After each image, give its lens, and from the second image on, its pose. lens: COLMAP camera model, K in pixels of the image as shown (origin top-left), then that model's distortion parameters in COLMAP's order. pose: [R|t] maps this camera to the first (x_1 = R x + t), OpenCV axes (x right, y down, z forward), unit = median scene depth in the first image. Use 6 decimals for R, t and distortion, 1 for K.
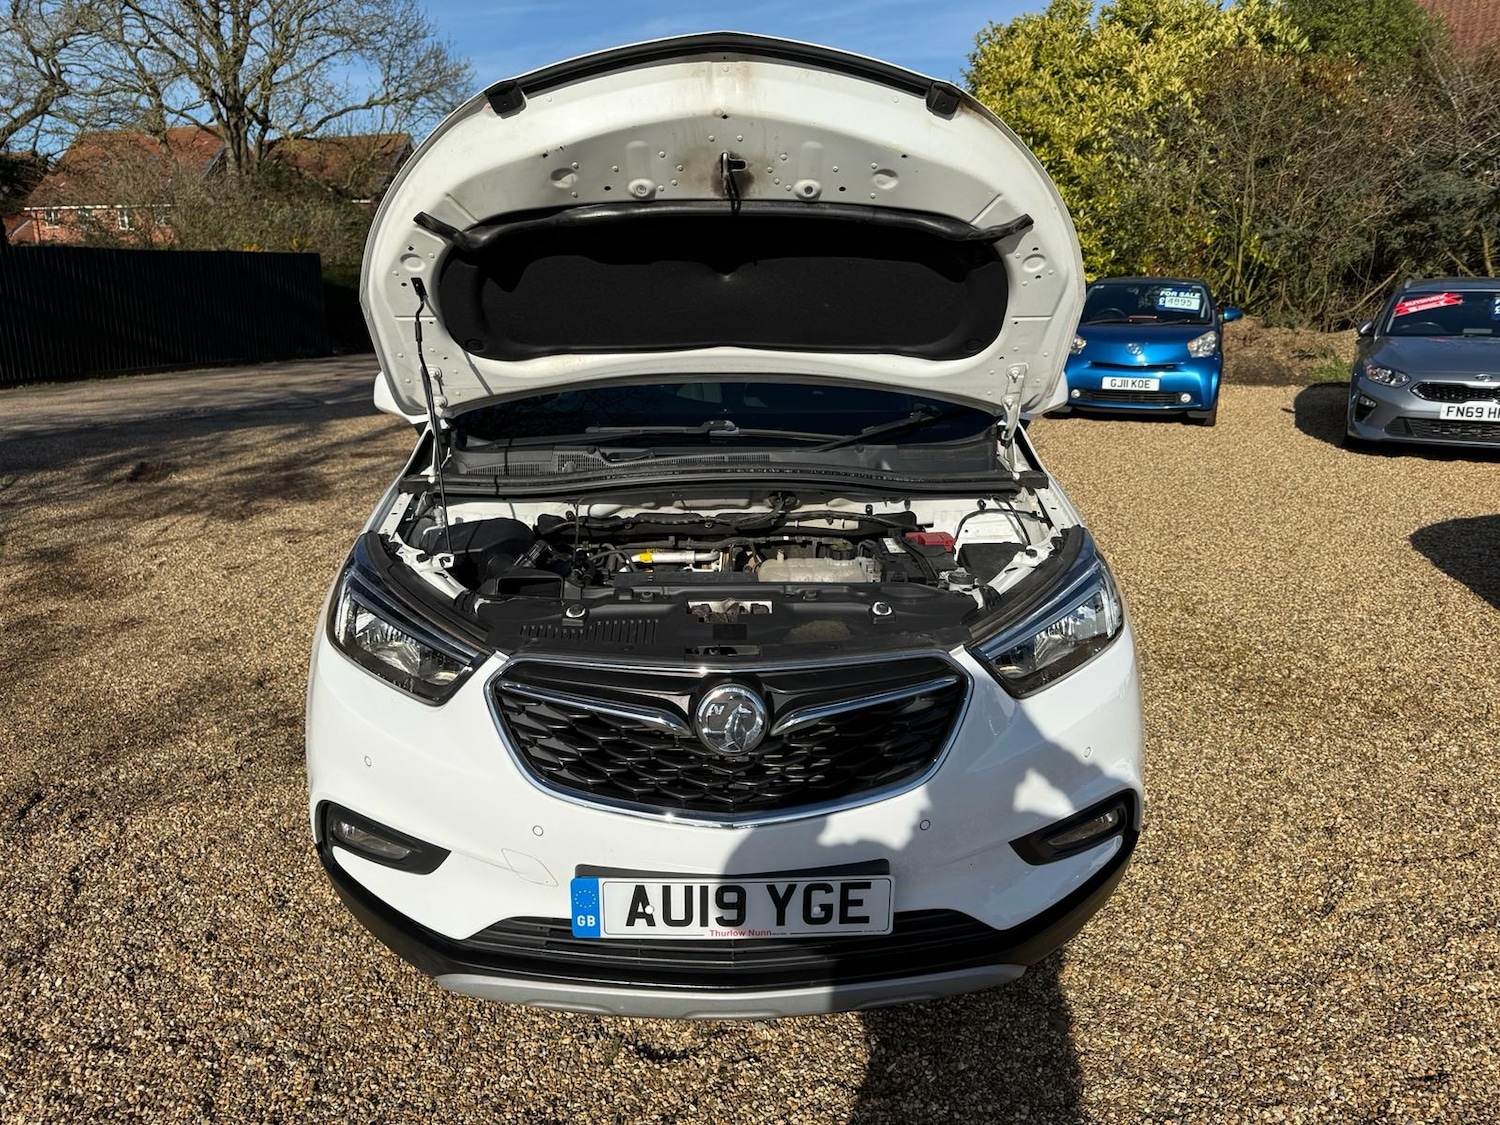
lens RADIAL K [[1076.7, 0, 750.8], [0, 1076.7, 564.4], [0, 0, 1]] dist [0.023983, -0.021825]
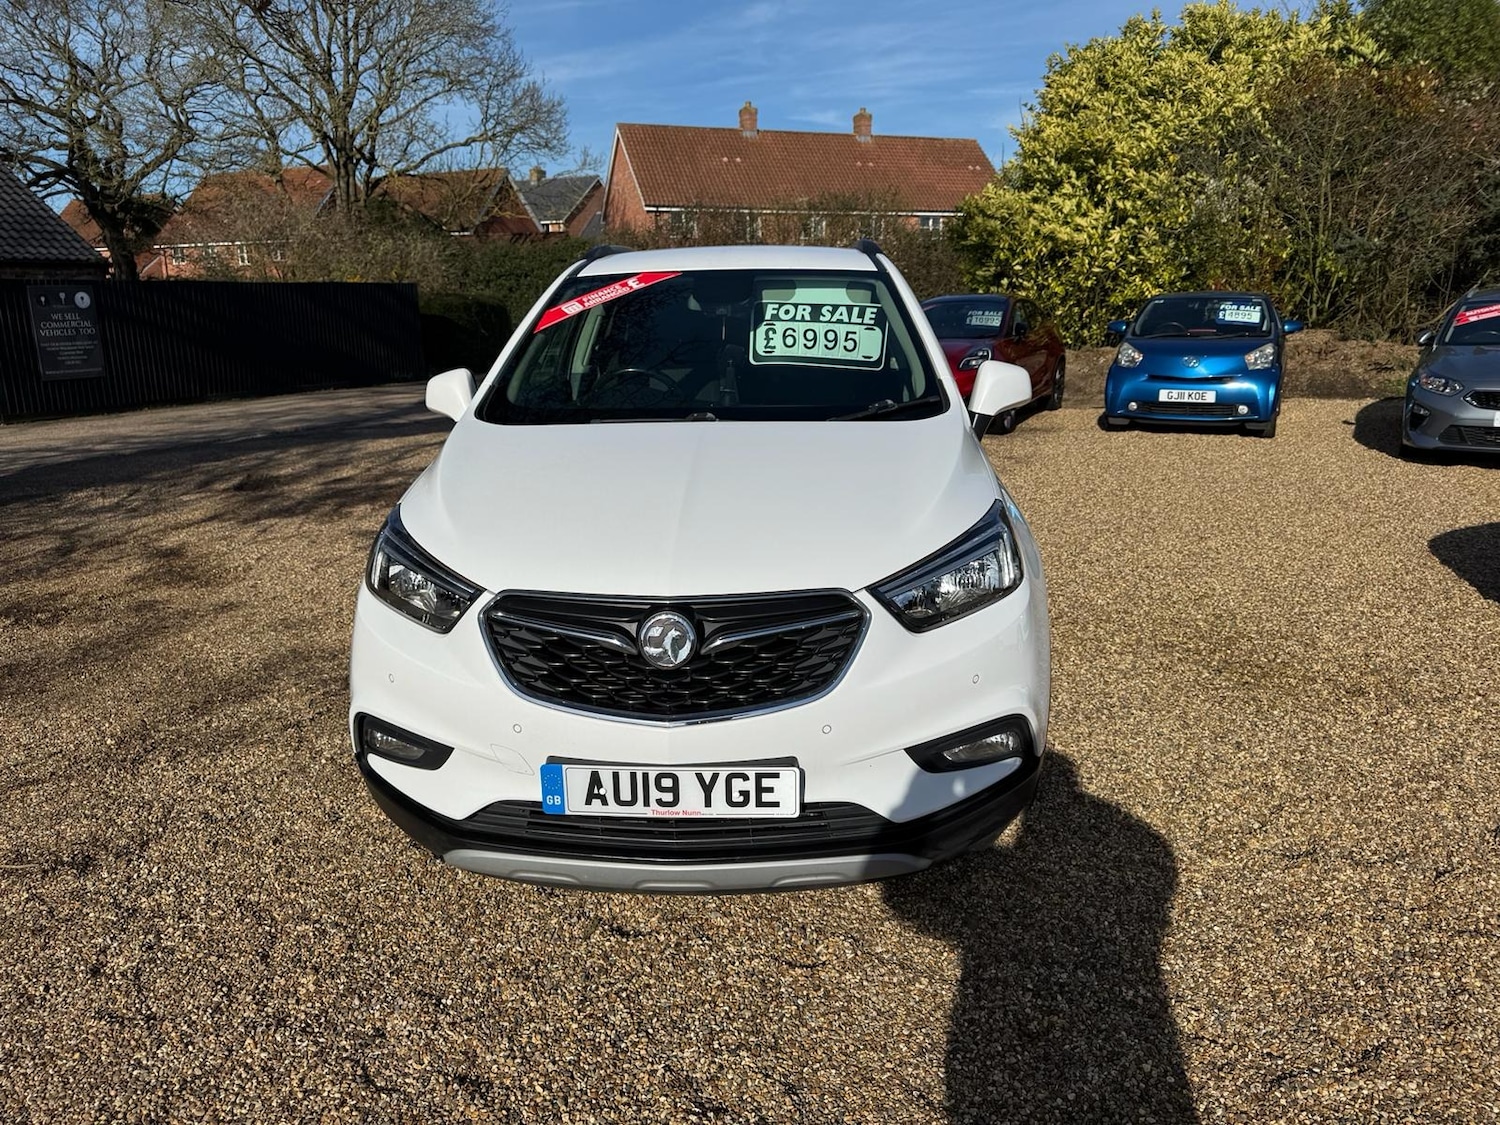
lens RADIAL K [[1076.7, 0, 748.2], [0, 1076.7, 559.8], [0, 0, 1]] dist [0.023983, -0.021825]
pose [[0.996399, 0.004558, -0.084667, 0.070679], [-0.006624, 0.999687, -0.024144, 0.032212], [0.084530, 0.024618, 0.996117, -0.092230]]
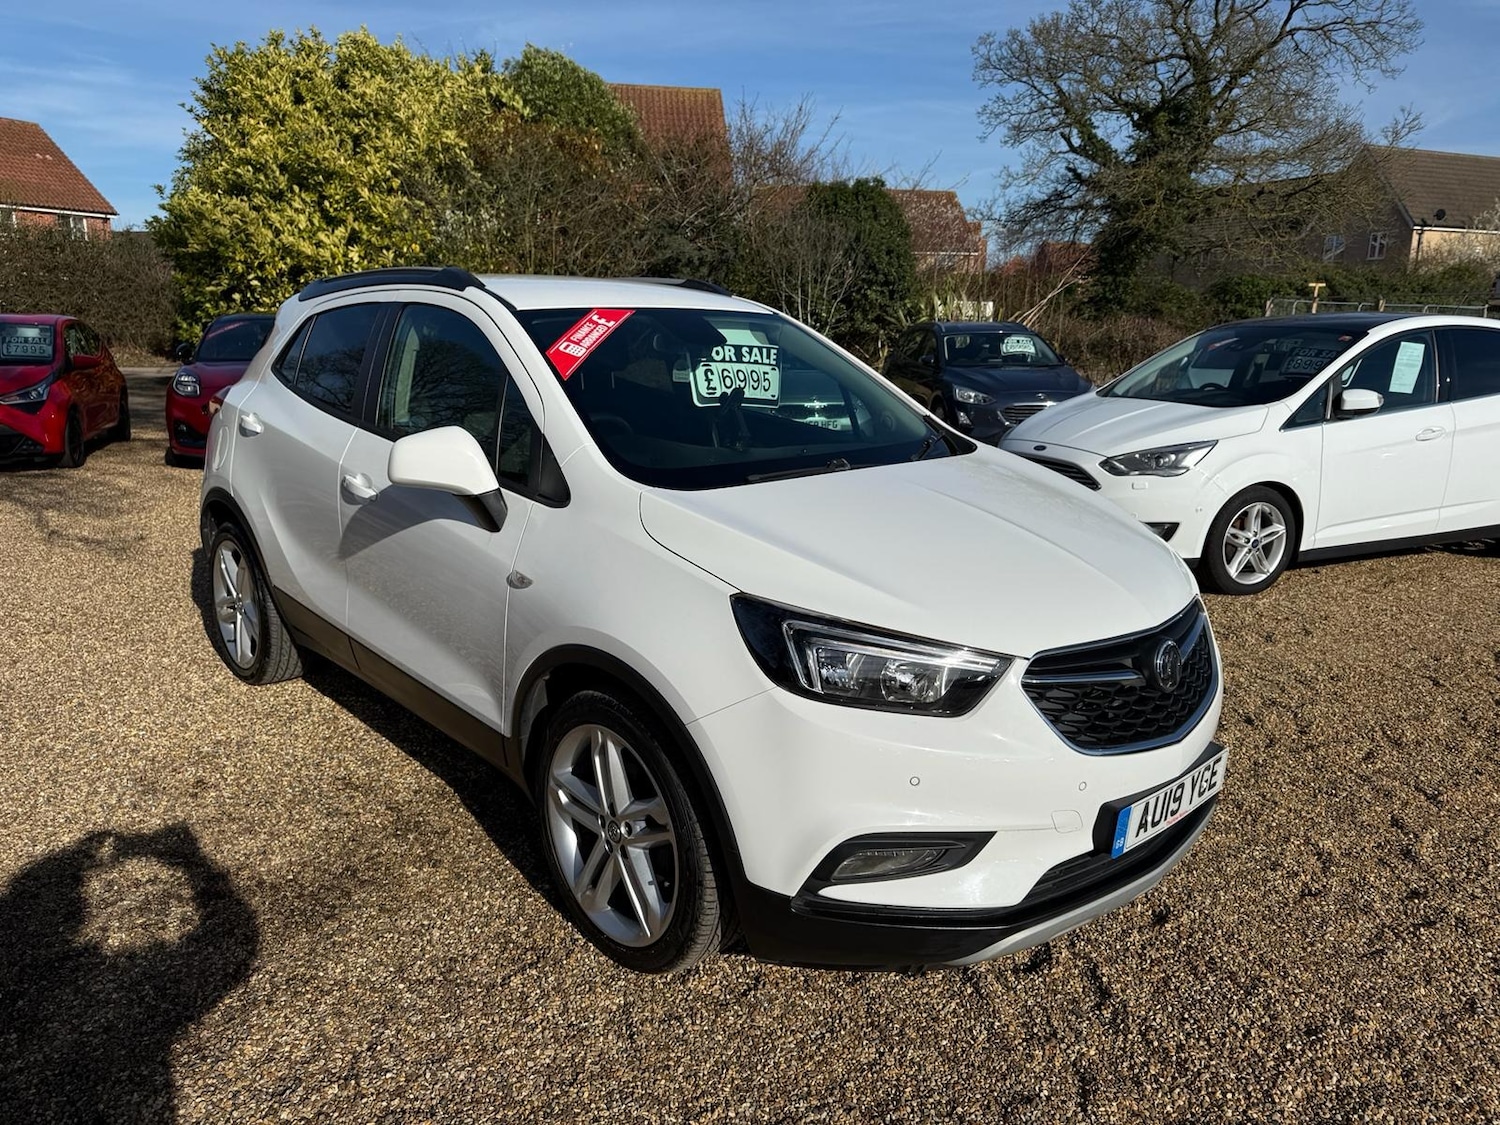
lens RADIAL K [[1076.7, 0, 747.0], [0, 1076.7, 565.8], [0, 0, 1]] dist [0.023983, -0.021825]
pose [[0.752071, -0.137737, 0.644529, -0.507823], [0.155467, 0.987397, 0.029601, -0.041131], [-0.640484, 0.077941, 0.764006, 0.110134]]
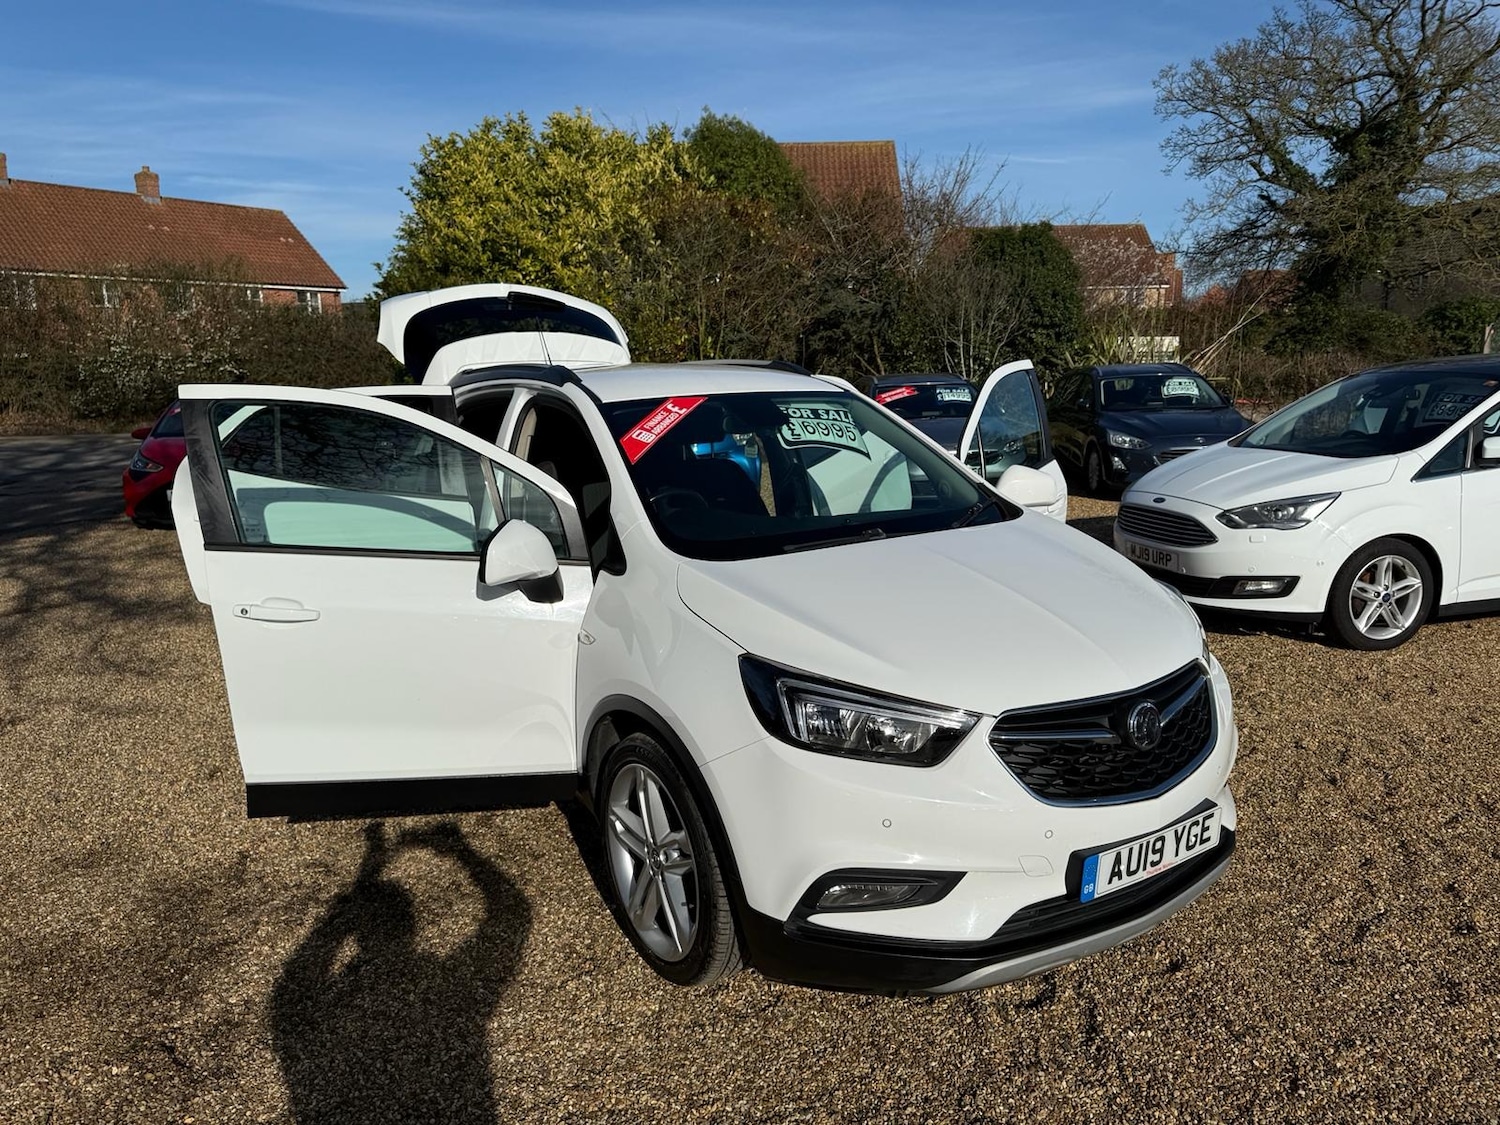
lens RADIAL K [[1076.7, 0, 750.9], [0, 1076.7, 562.7], [0, 0, 1]] dist [0.023983, -0.021825]
pose [[0.849639, -0.112782, 0.515163, -0.480702], [0.153543, 0.987447, -0.037056, -0.041296], [-0.504517, 0.110584, 0.856291, -0.011490]]
